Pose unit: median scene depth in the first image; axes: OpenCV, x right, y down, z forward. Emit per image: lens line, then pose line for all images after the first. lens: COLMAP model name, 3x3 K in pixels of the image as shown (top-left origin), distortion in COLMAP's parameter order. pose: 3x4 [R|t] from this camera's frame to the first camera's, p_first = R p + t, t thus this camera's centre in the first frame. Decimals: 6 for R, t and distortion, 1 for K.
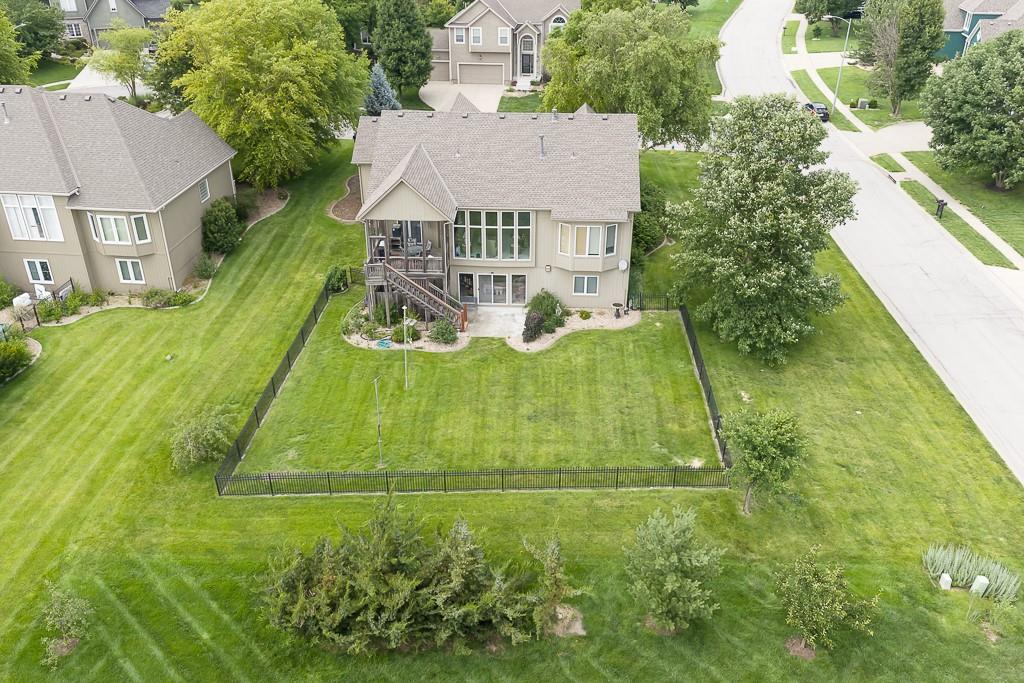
lens RADIAL K [[847.8, 0, 522.9], [0, 847.8, 341.9], [0, 0, 1]] dist [0.025461, -0.008108]
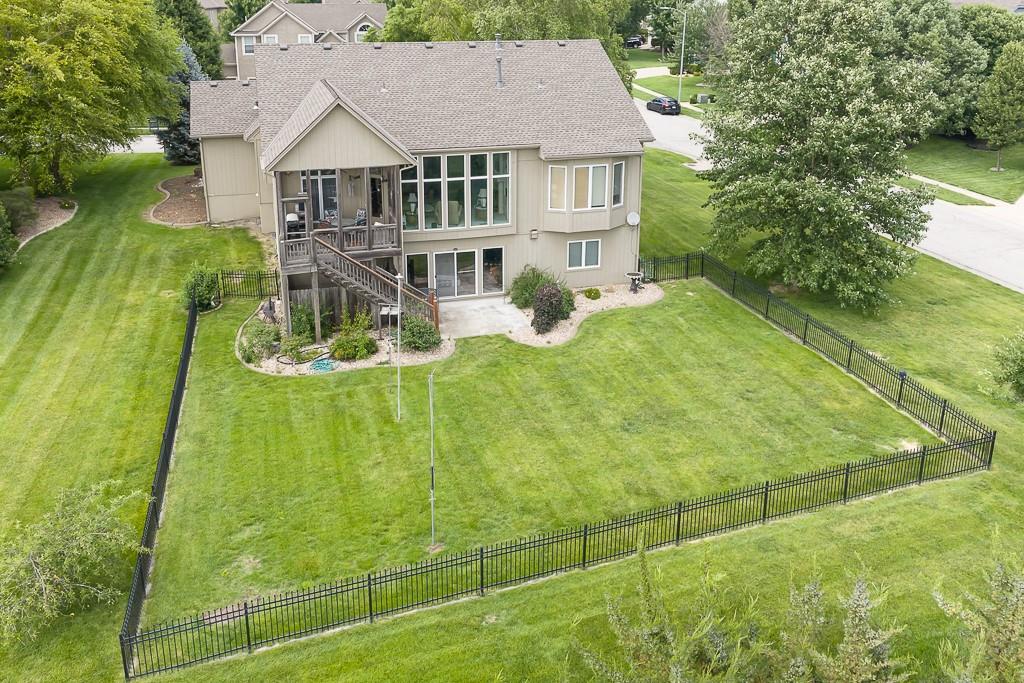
lens RADIAL K [[870.8, 0, 524.3], [0, 870.8, 239.3], [0, 0, 1]] dist [0.011376, -0.006059]
pose [[0.941841, -0.087643, 0.324428, -0.217448], [0.157631, 0.967818, -0.196164, 0.059015], [-0.296795, 0.235895, 0.925347, 0.342372]]
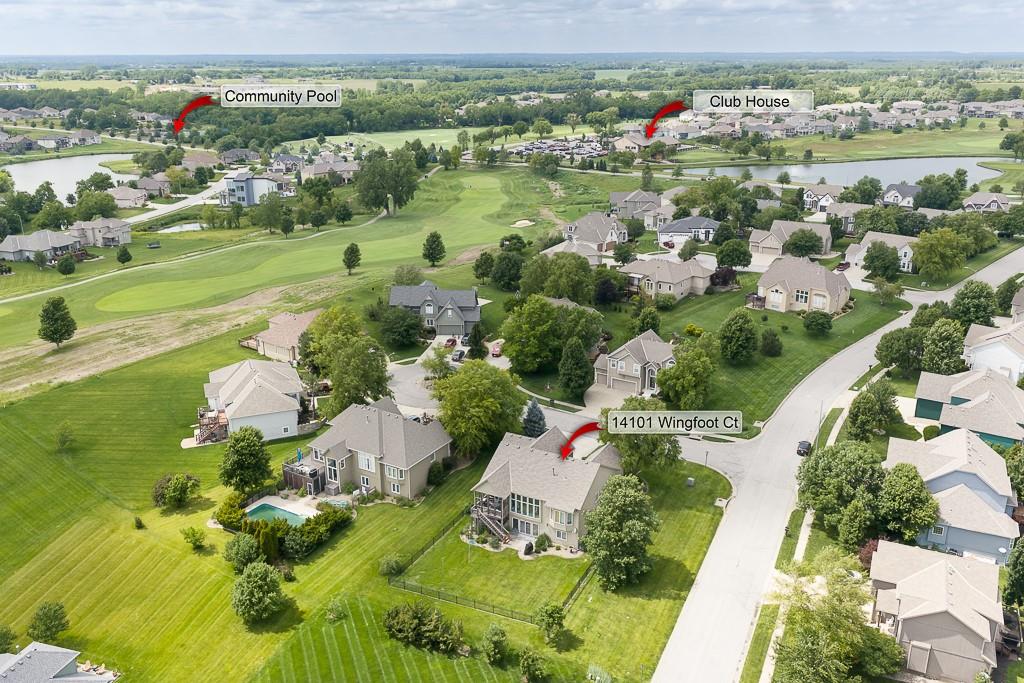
lens RADIAL K [[847.8, 0, 522.9], [0, 847.8, 341.9], [0, 0, 1]] dist [0.025461, -0.008108]
pose [[0.908441, 0.134730, -0.395706, 0.841541], [-0.201902, 0.970314, -0.133142, -0.255641], [0.366021, 0.200846, 0.908675, -1.264093]]
